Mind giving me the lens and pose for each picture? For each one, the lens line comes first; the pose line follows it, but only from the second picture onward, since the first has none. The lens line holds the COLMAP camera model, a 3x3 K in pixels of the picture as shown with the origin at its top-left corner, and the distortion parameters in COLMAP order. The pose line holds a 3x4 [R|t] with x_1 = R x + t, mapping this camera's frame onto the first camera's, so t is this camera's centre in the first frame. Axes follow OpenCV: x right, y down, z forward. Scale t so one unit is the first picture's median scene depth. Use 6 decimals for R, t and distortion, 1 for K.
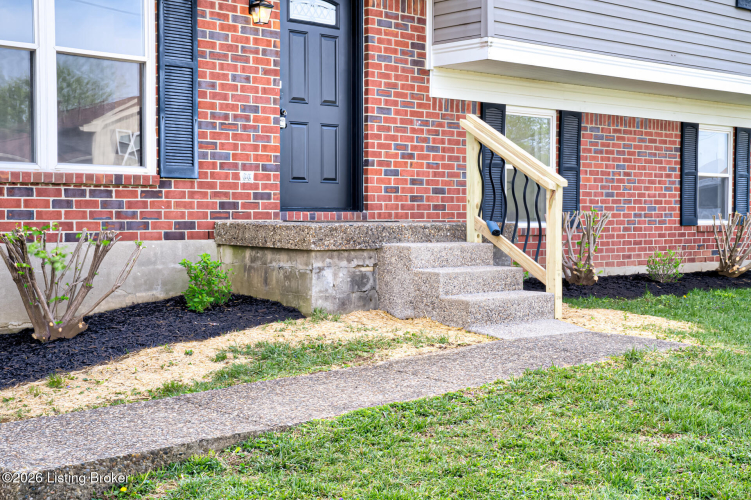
lens RADIAL K [[1091.3, 0, 376.1], [0, 1091.3, 247.1], [0, 0, 1]] dist [0.048398, 0.000000]
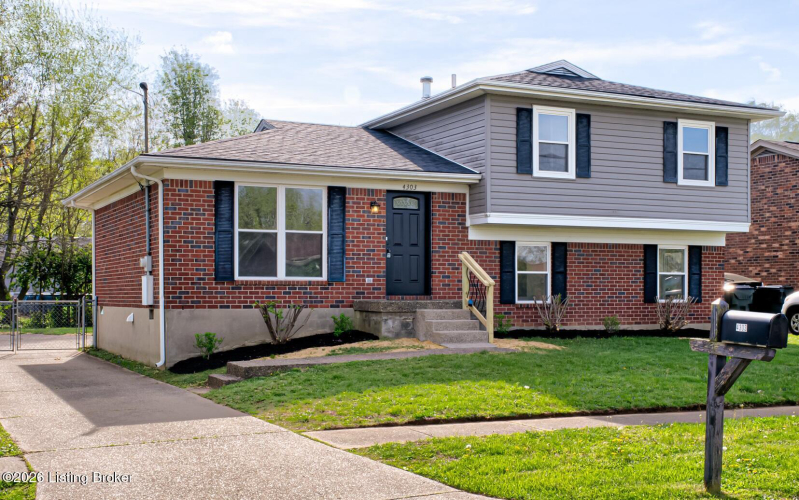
lens RADIAL K [[1046.8, 0, 398.8], [0, 1046.8, 251.5], [0, 0, 1]] dist [0.035436, 0.000000]
pose [[0.958628, -0.014338, -0.284299, 0.572484], [-0.006564, 0.997352, -0.072433, 0.033407], [0.284585, 0.071302, 0.955996, -1.088064]]
